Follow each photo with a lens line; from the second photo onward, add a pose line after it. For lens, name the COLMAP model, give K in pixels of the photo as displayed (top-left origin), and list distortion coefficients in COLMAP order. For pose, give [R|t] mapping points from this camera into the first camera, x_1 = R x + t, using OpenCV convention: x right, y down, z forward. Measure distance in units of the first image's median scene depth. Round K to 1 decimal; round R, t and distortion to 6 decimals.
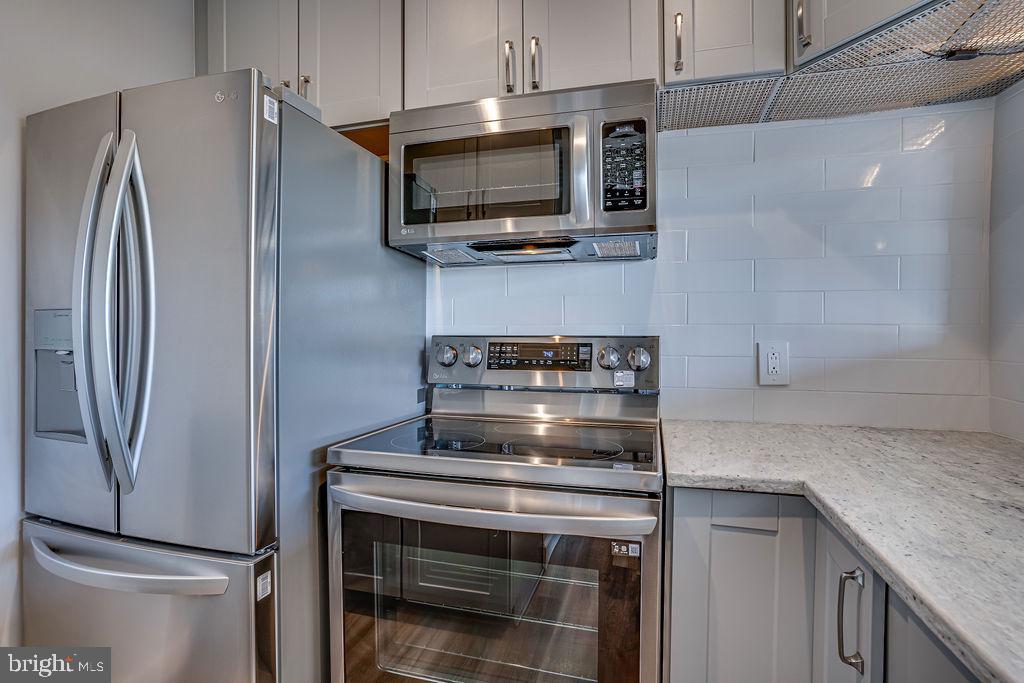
lens RADIAL K [[506.1, 0, 512.0], [0, 506.1, 341.5], [0, 0, 1]] dist [-0.064740, 0.038311]
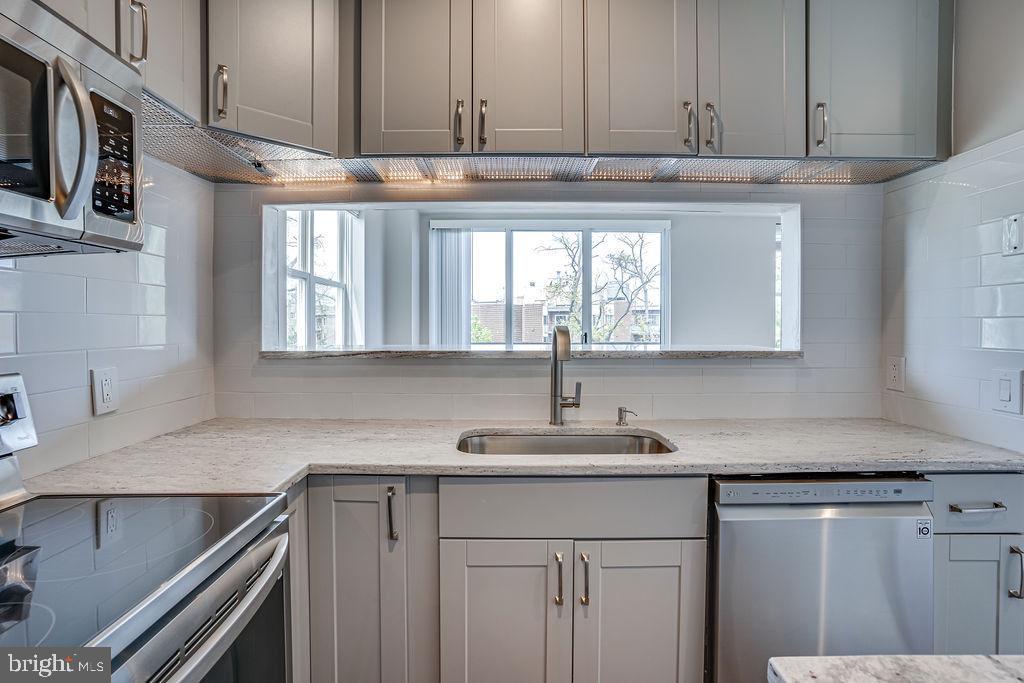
lens RADIAL K [[507.0, 0, 504.5], [0, 507.0, 339.7], [0, 0, 1]] dist [-0.020102, 0.000492]
pose [[-0.291371, -0.033245, 0.956032, -0.710355], [0.009897, 0.999238, 0.037763, -0.094164], [-0.956559, 0.020465, -0.290820, 0.650205]]
